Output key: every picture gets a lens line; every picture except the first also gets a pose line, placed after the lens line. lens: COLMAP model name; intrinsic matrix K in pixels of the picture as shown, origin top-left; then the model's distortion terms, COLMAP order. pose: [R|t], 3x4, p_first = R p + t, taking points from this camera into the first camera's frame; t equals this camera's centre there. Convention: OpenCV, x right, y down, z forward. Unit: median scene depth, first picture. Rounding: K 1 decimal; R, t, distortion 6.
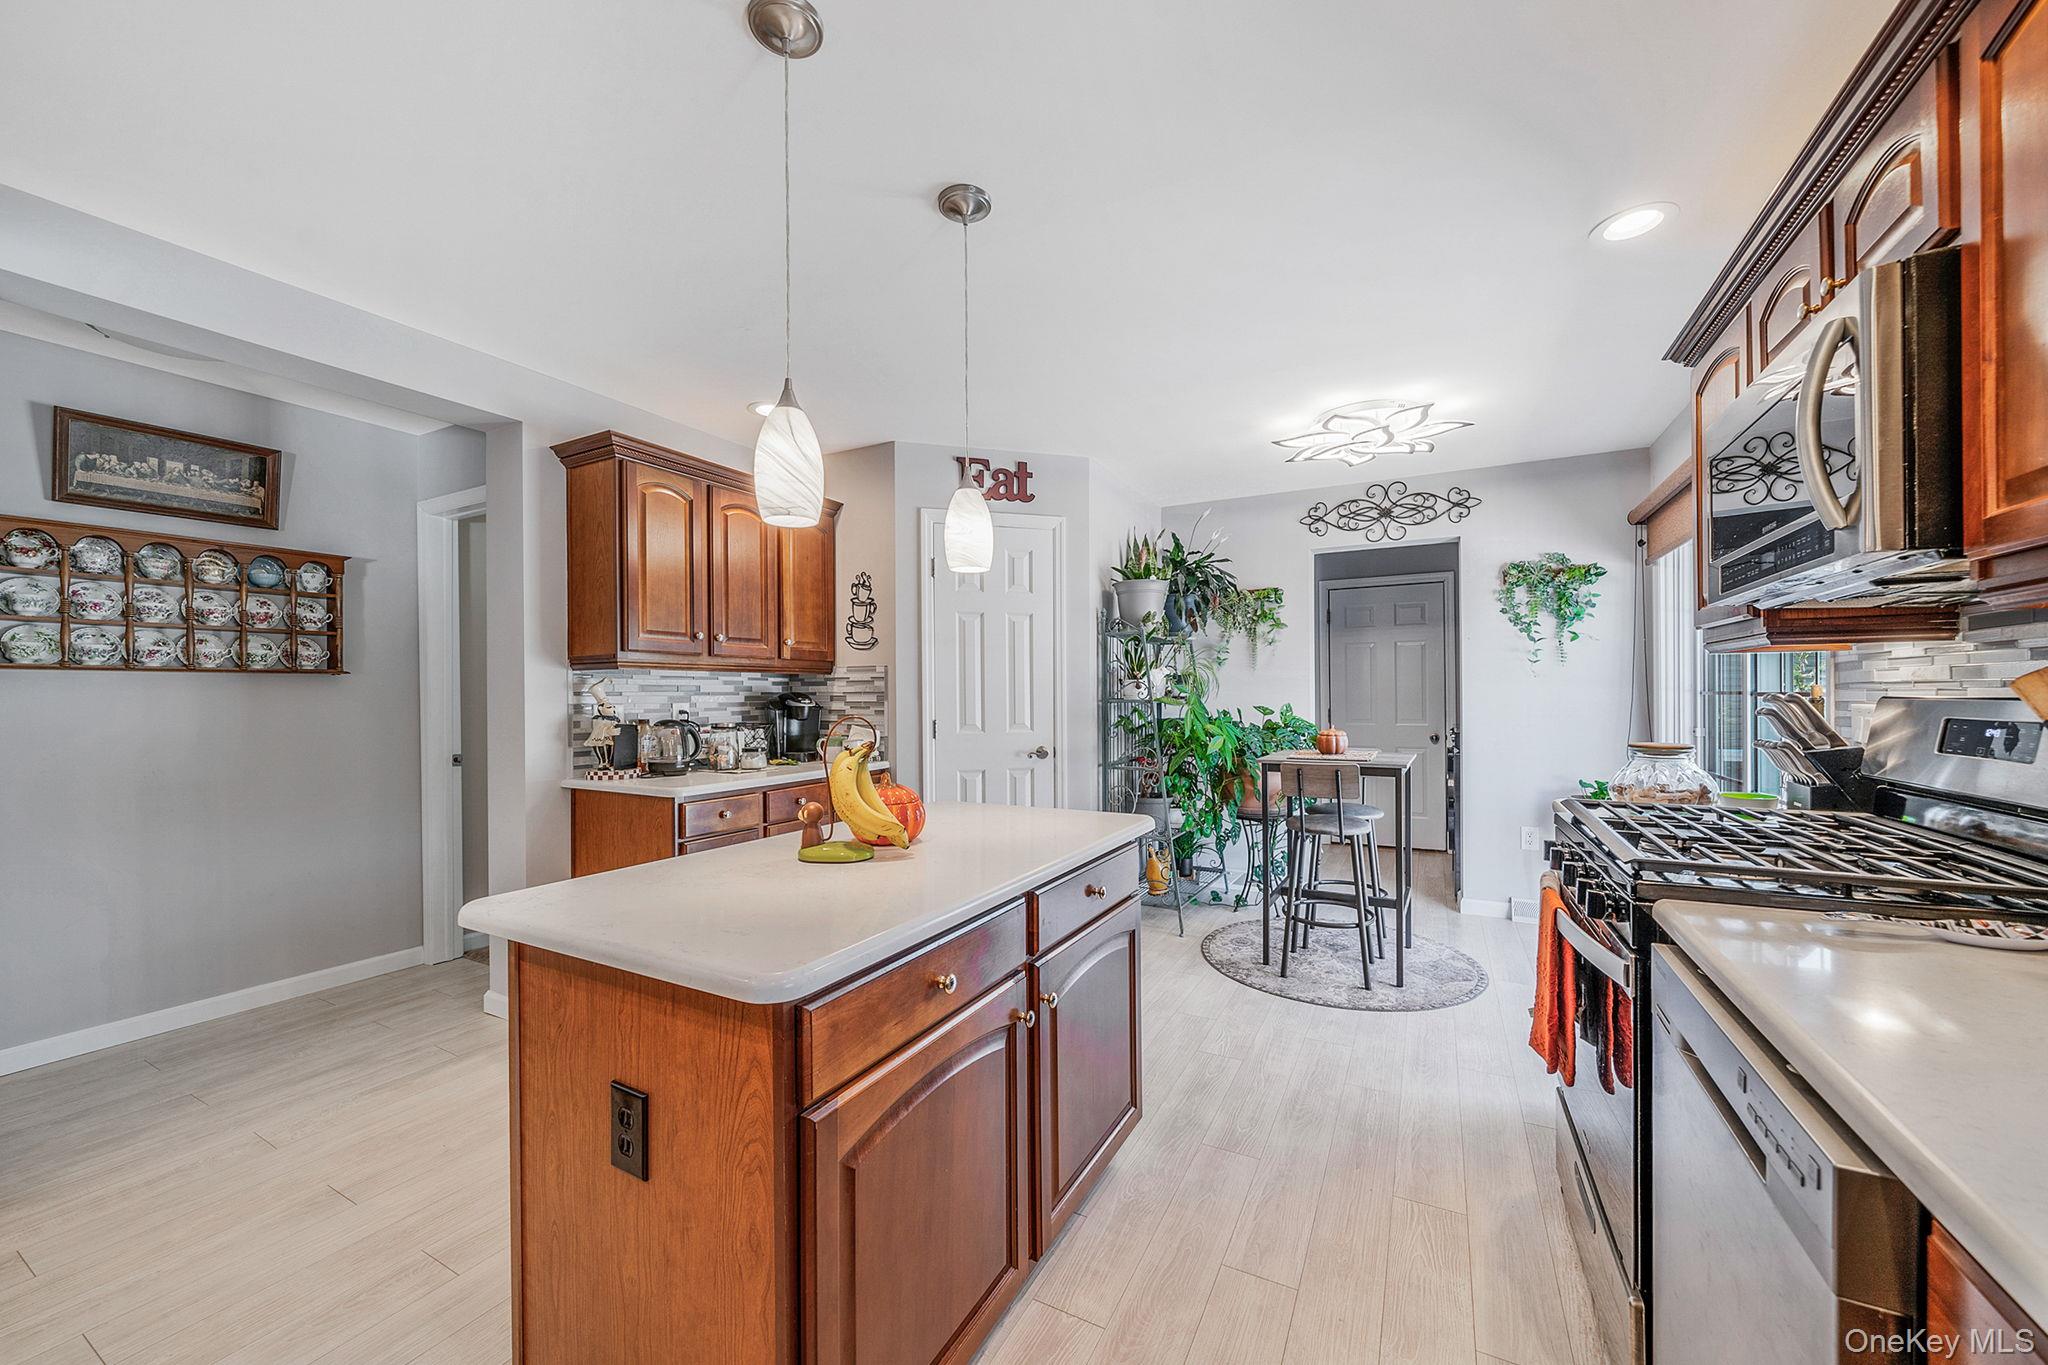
lens RADIAL K [[720.5, 0, 1027.0], [0, 720.5, 689.5], [0, 0, 1]] dist [-0.003161, 0.000054]
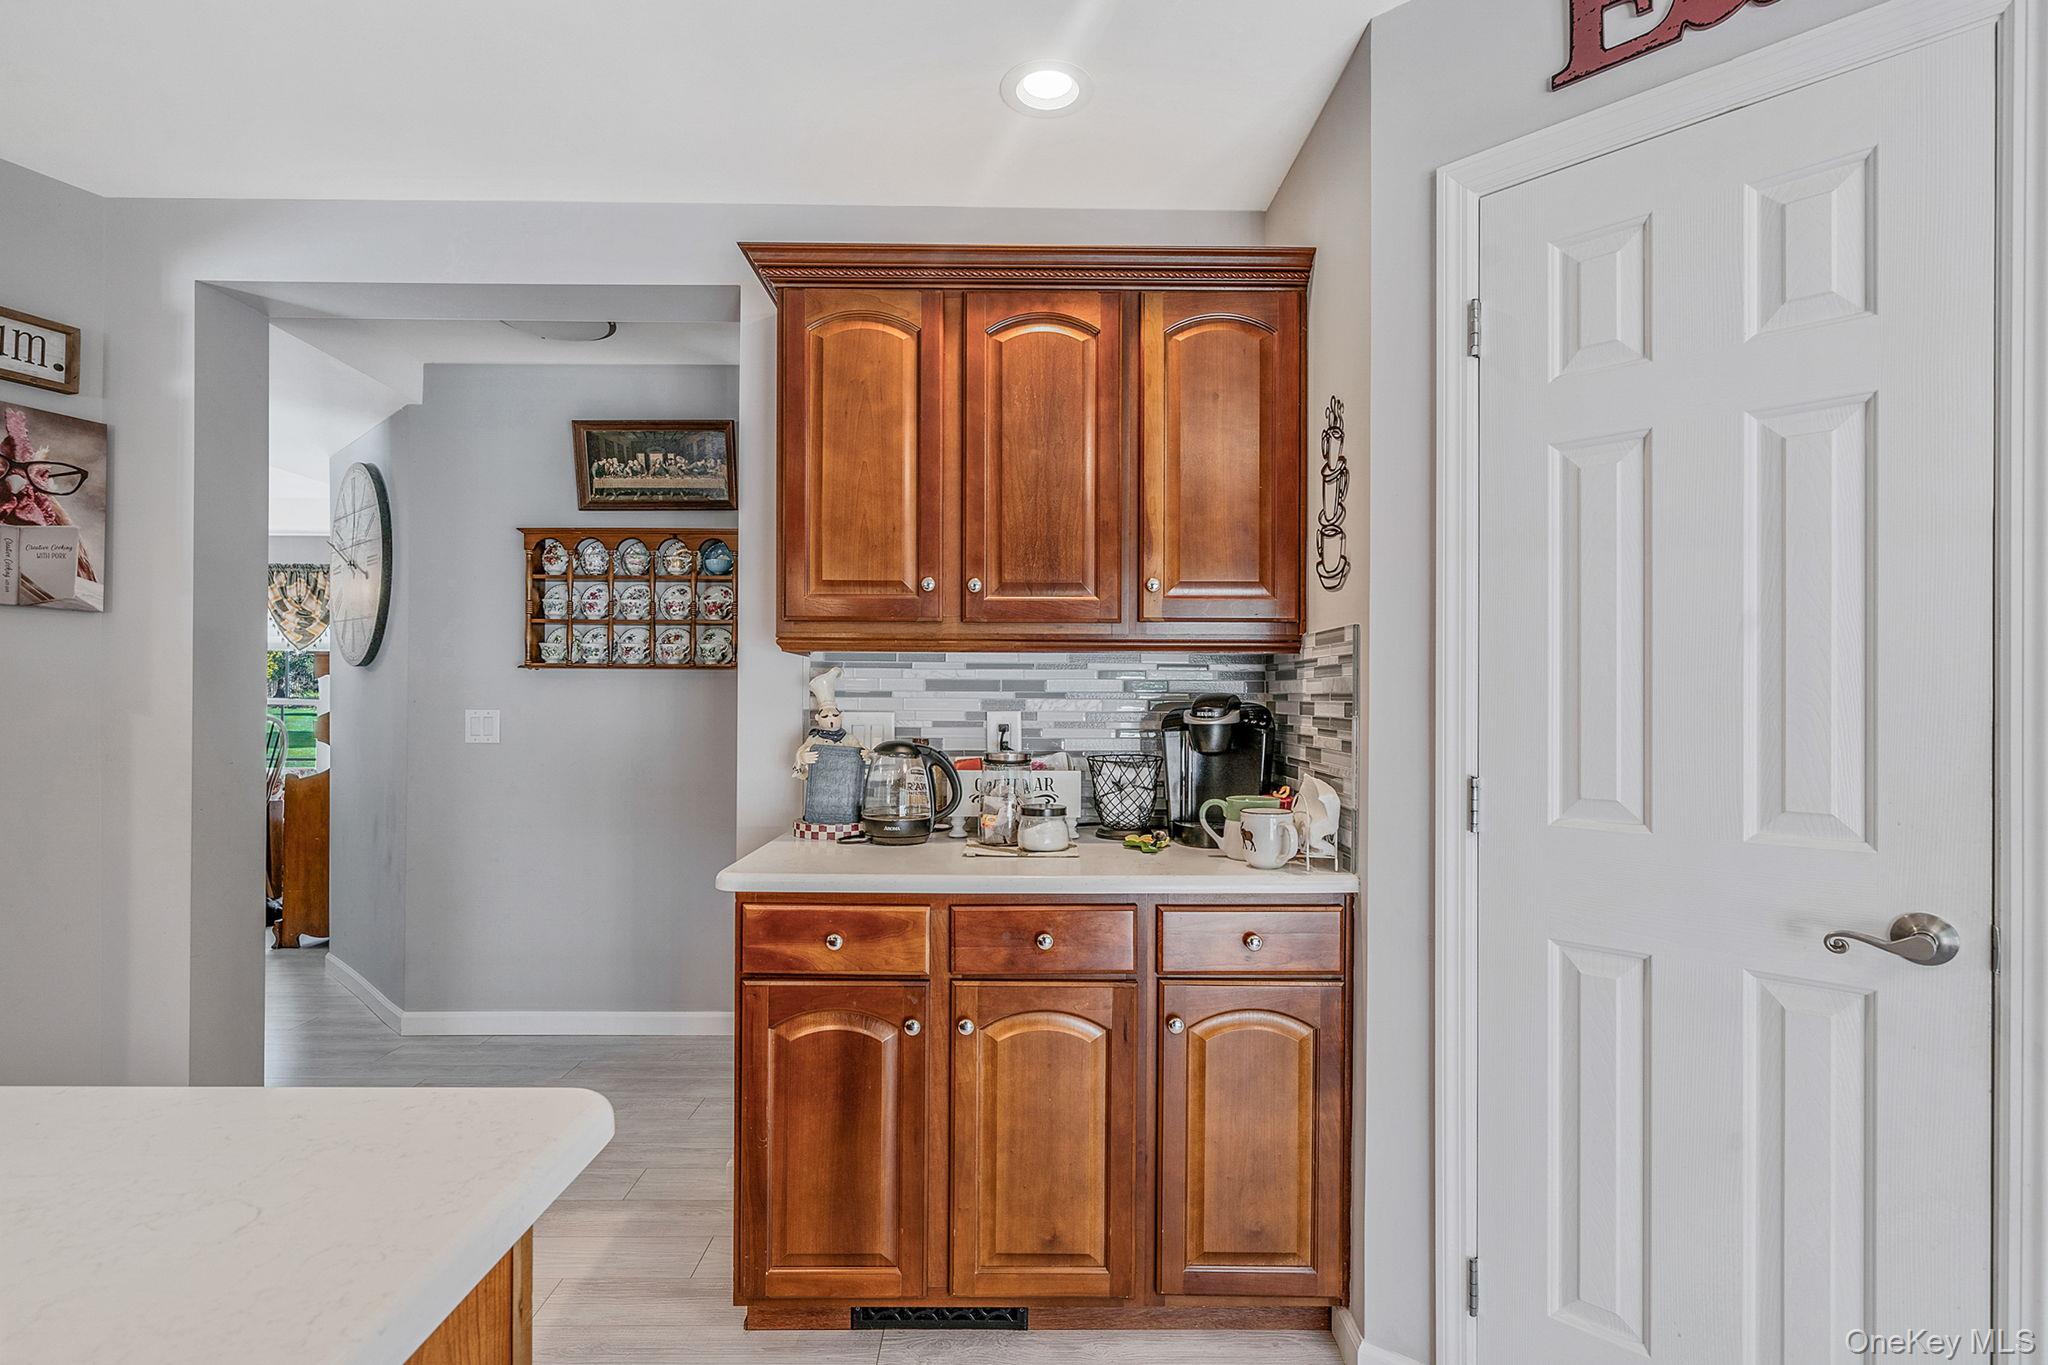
lens RADIAL K [[985.0, 0, 1024.1], [0, 985.0, 695.6], [0, 0, 1]] dist [0.002168, 0.000324]
pose [[0.498651, 0.006287, -0.866780, 0.210401], [-0.000927, 0.999977, 0.006720, 0.001367], [0.866802, -0.002547, 0.498645, 0.724301]]
